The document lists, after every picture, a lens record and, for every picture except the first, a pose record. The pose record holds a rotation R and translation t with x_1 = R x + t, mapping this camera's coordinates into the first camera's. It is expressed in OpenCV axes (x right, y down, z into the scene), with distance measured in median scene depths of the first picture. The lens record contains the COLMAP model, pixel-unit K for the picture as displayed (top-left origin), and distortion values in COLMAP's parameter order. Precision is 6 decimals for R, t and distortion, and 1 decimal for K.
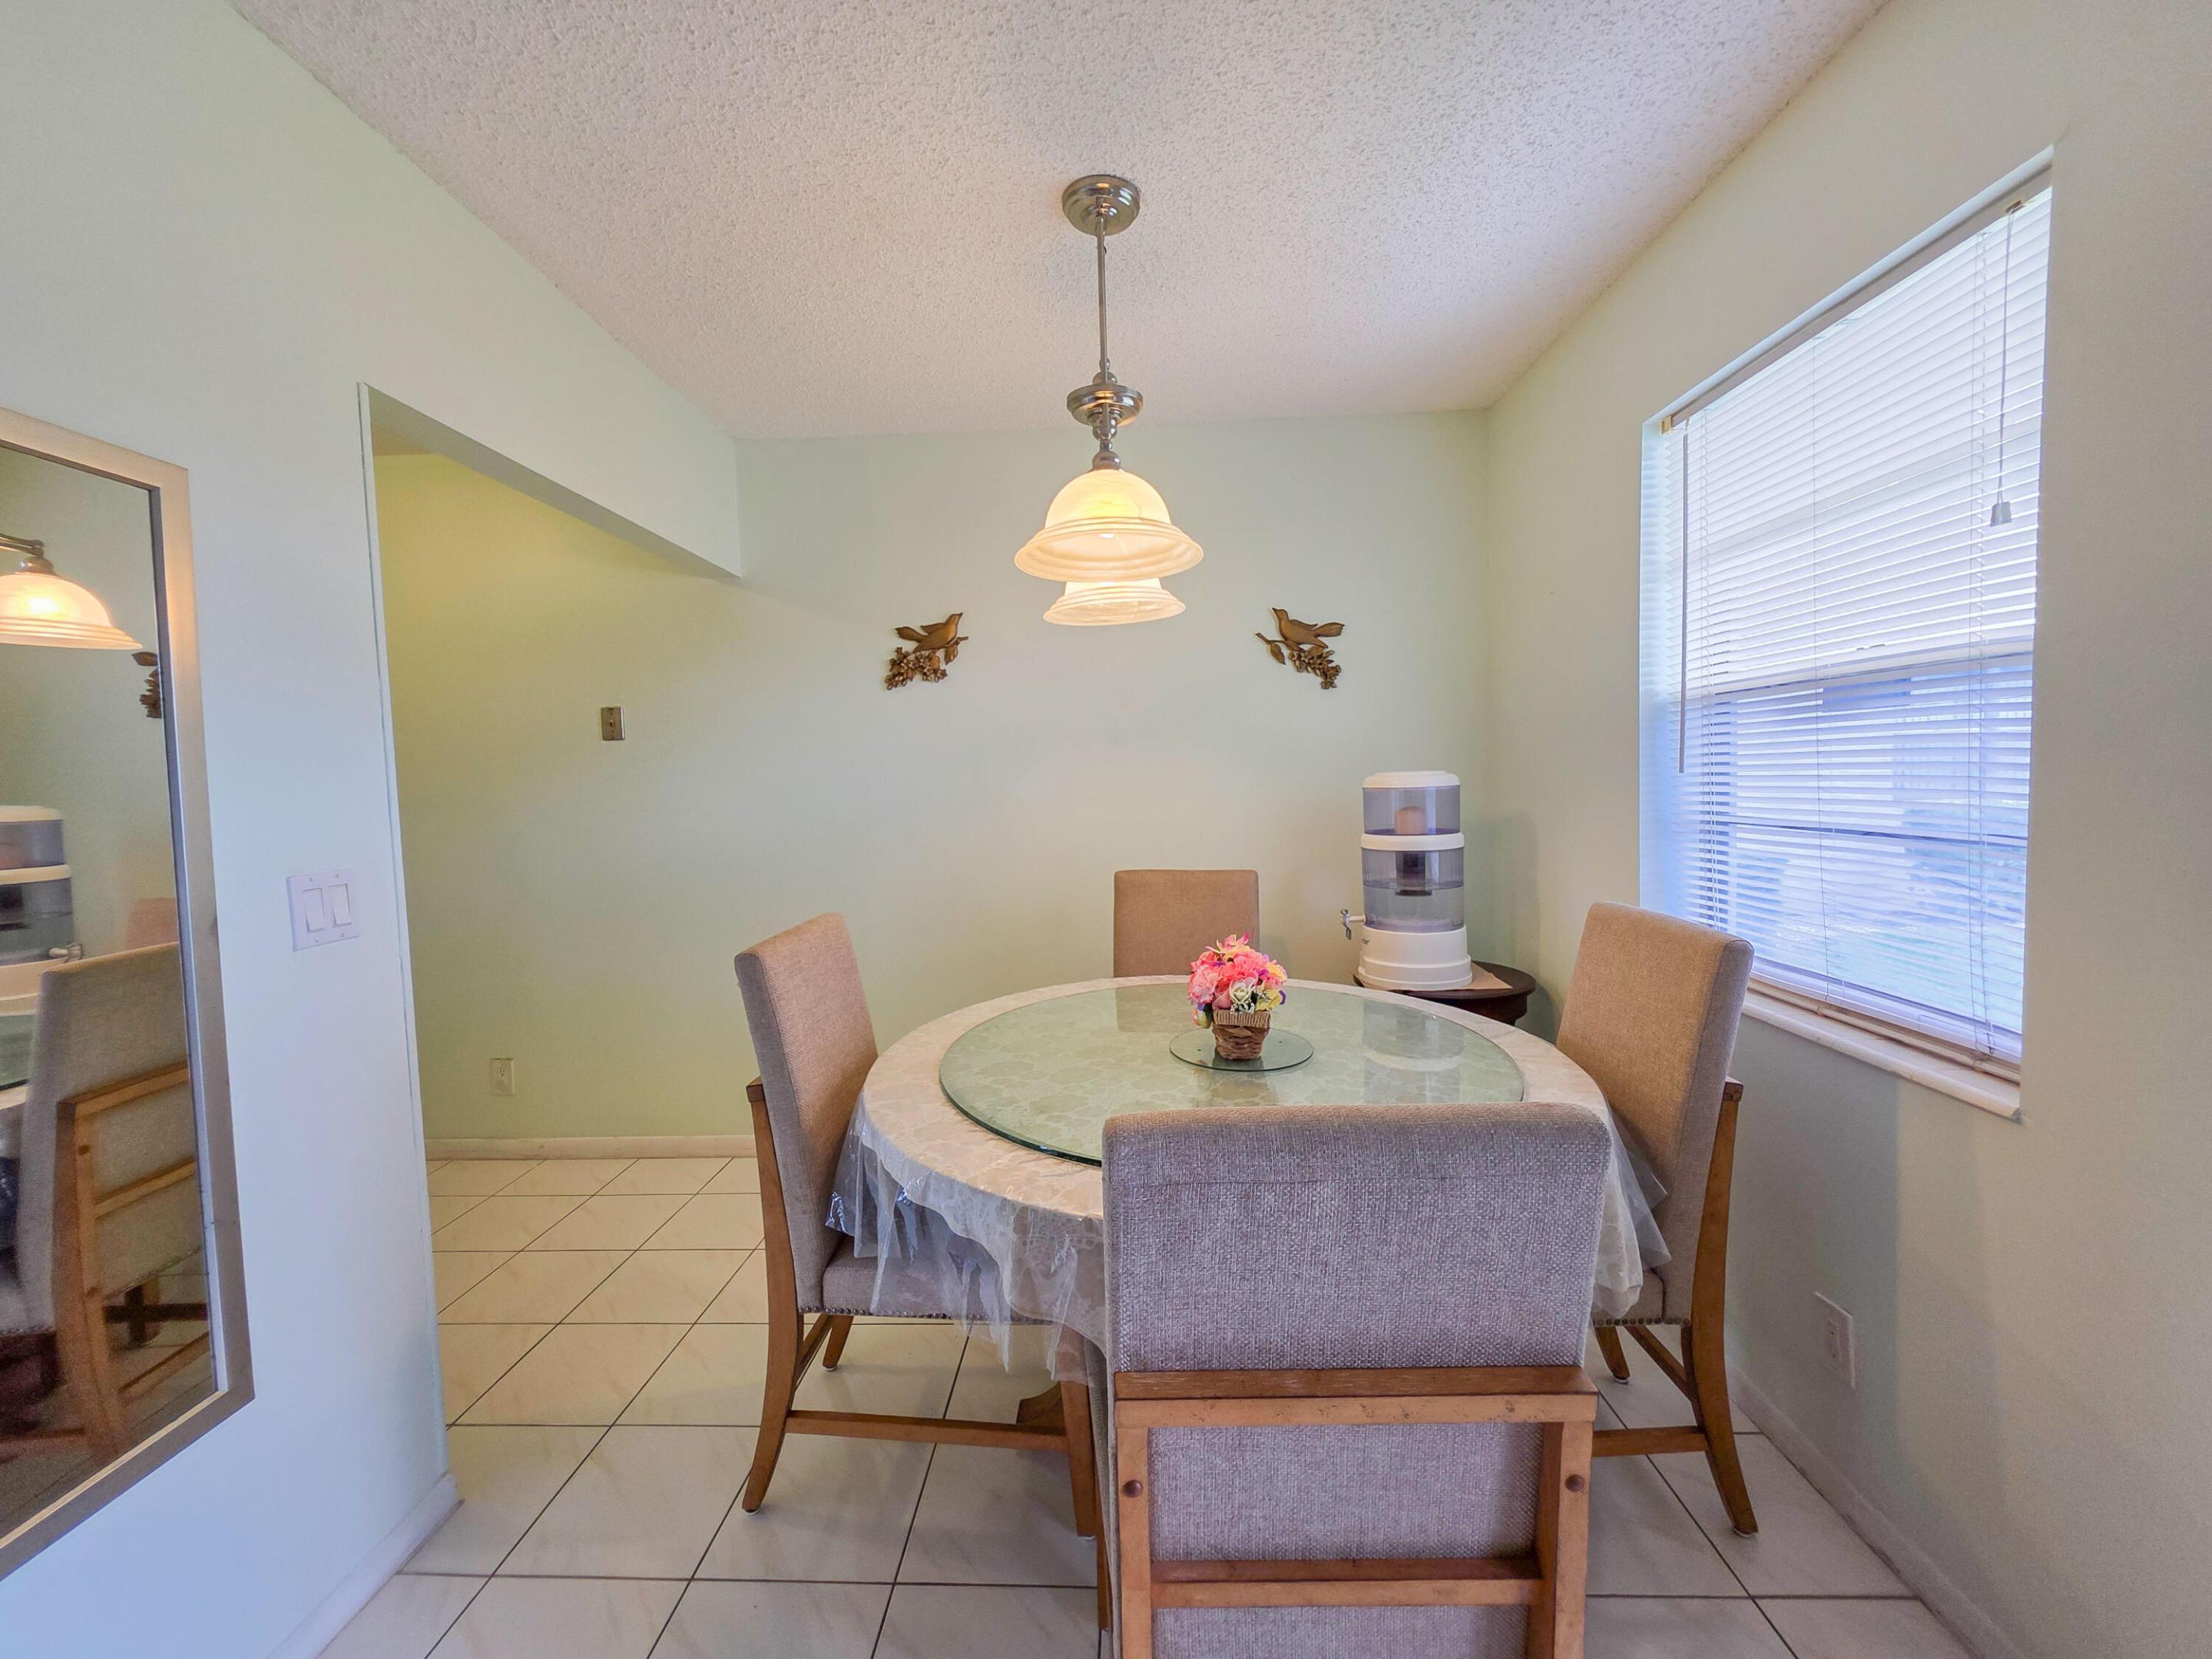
lens RADIAL K [[883.3, 0, 1098.5], [0, 883.3, 822.7], [0, 0, 1]] dist [0.004839, -0.001109]
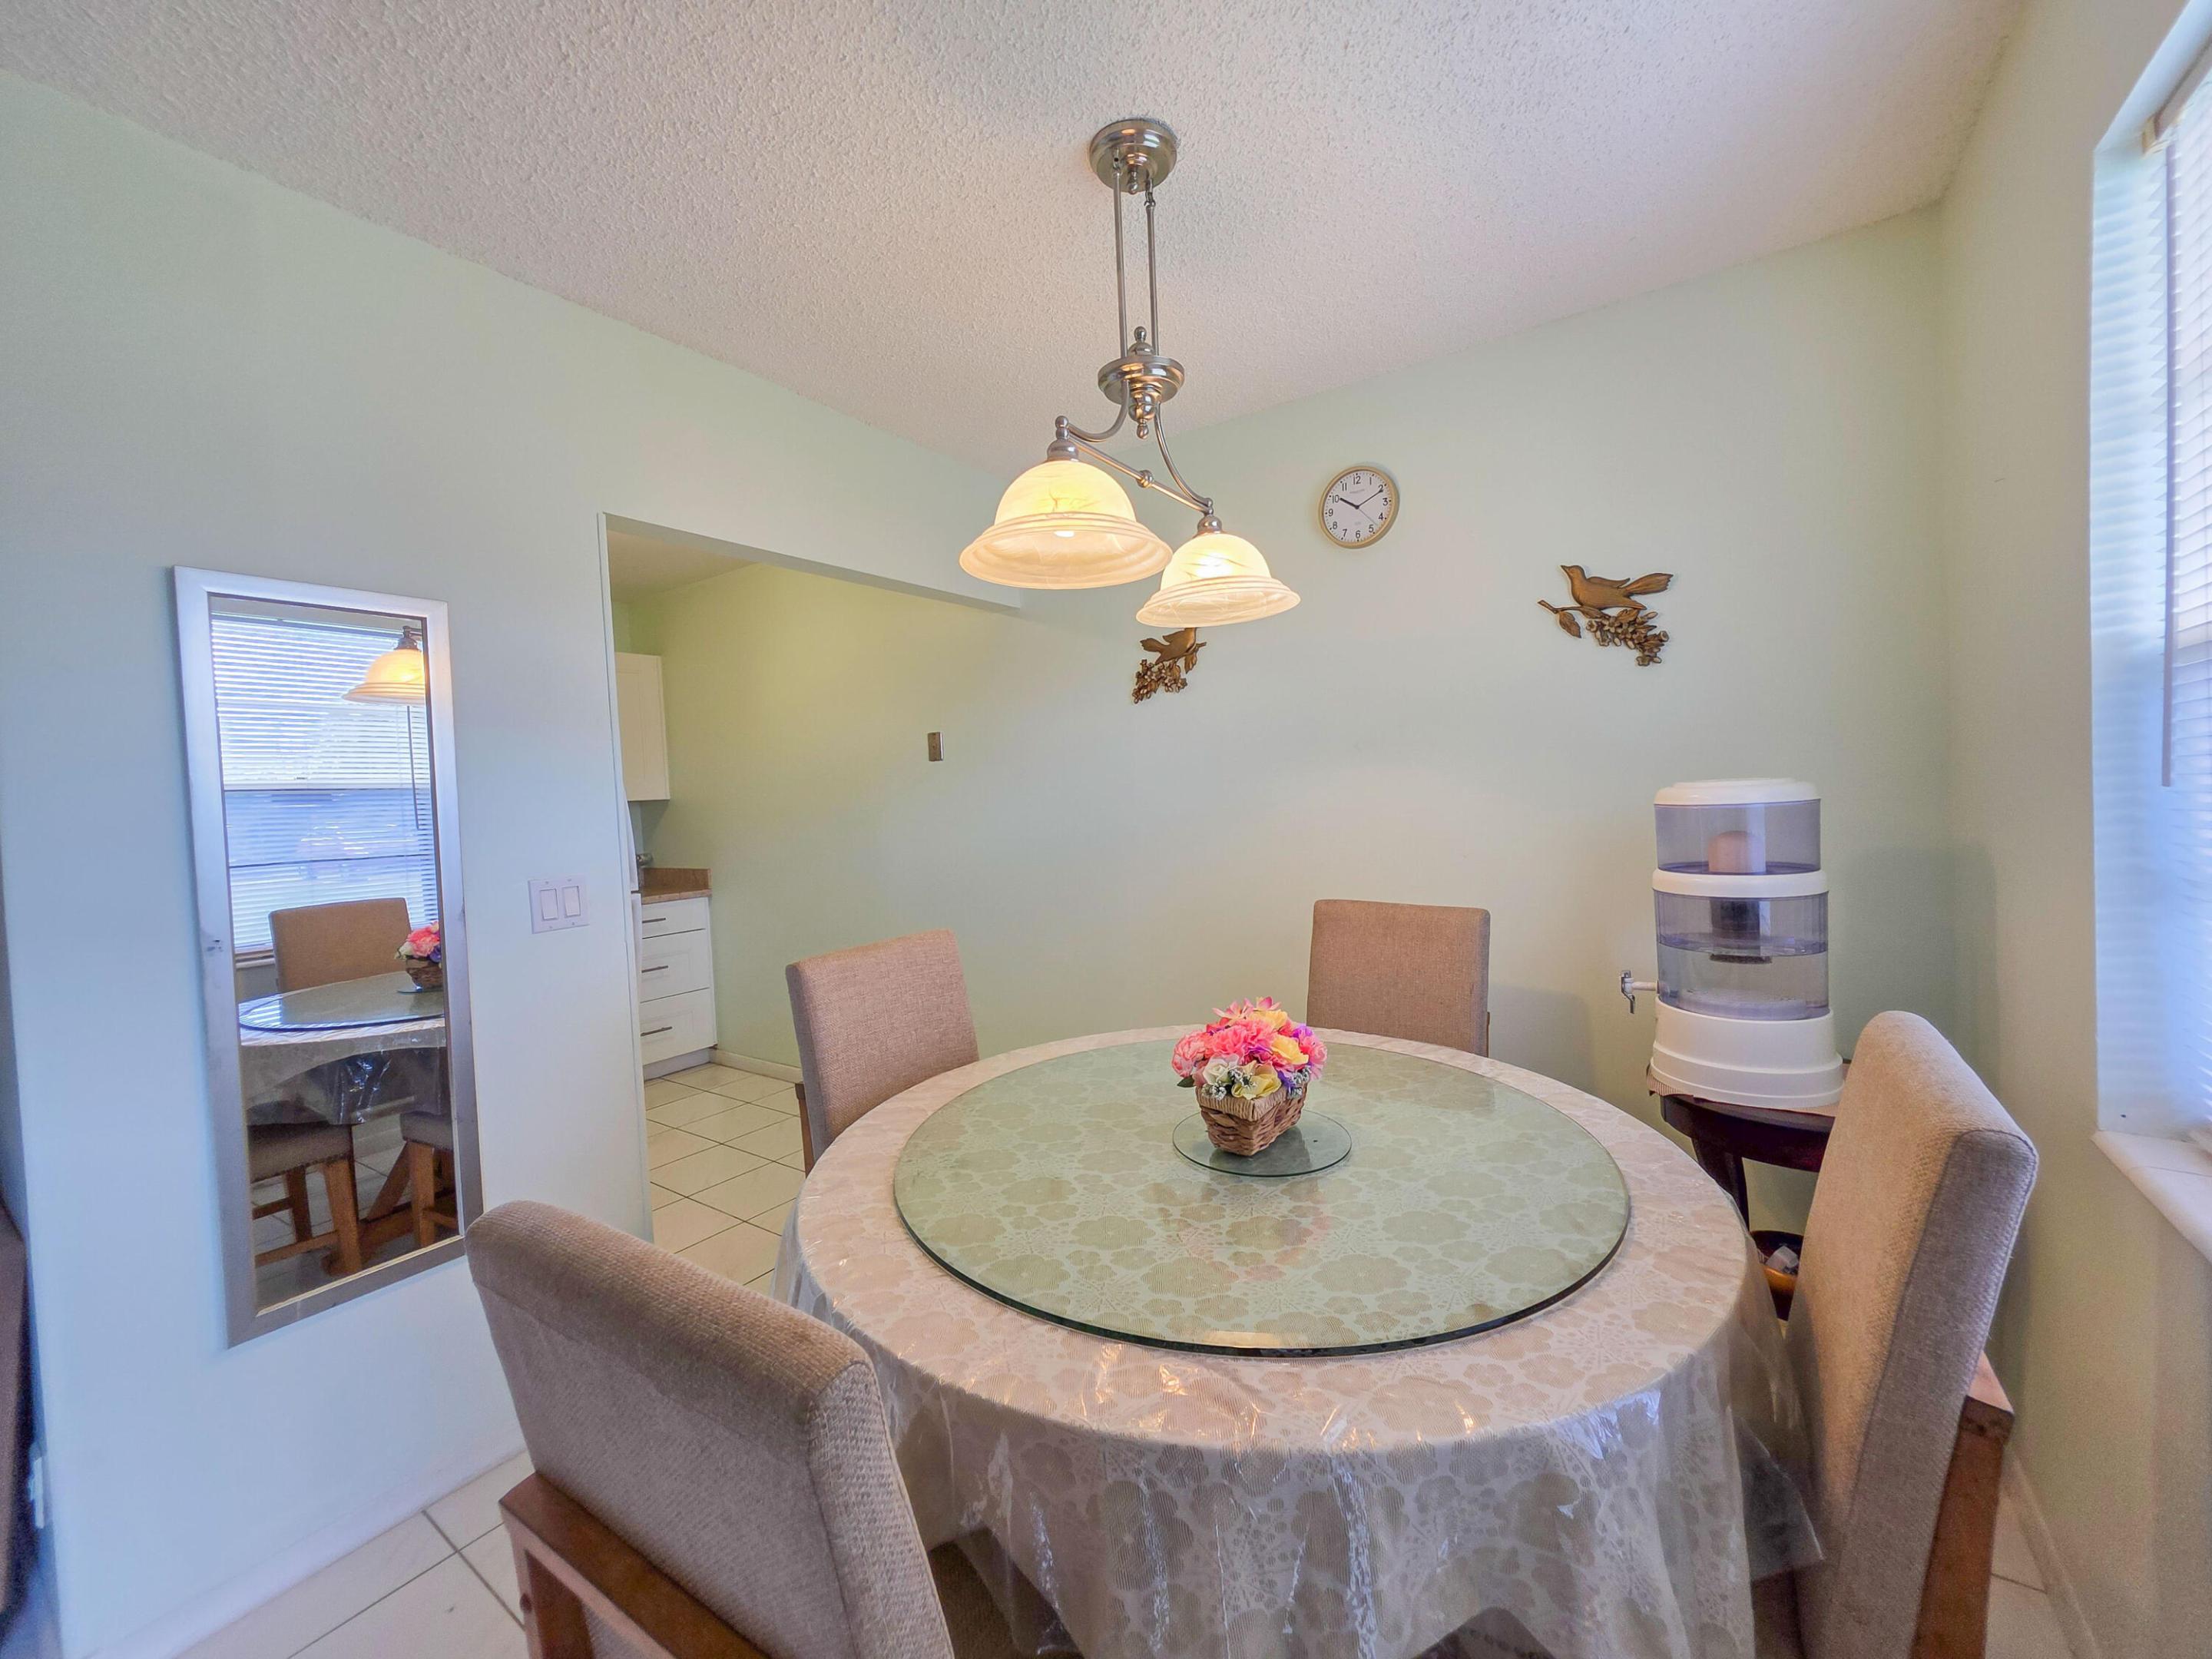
lens RADIAL K [[883.3, 0, 1096.1], [0, 883.3, 821.8], [0, 0, 1]] dist [0.004839, -0.001109]
pose [[0.844883, 0.010586, -0.534846, 0.269440], [-0.009572, 0.999943, 0.004670, -0.021346], [0.534865, 0.001174, 0.844937, 0.138483]]
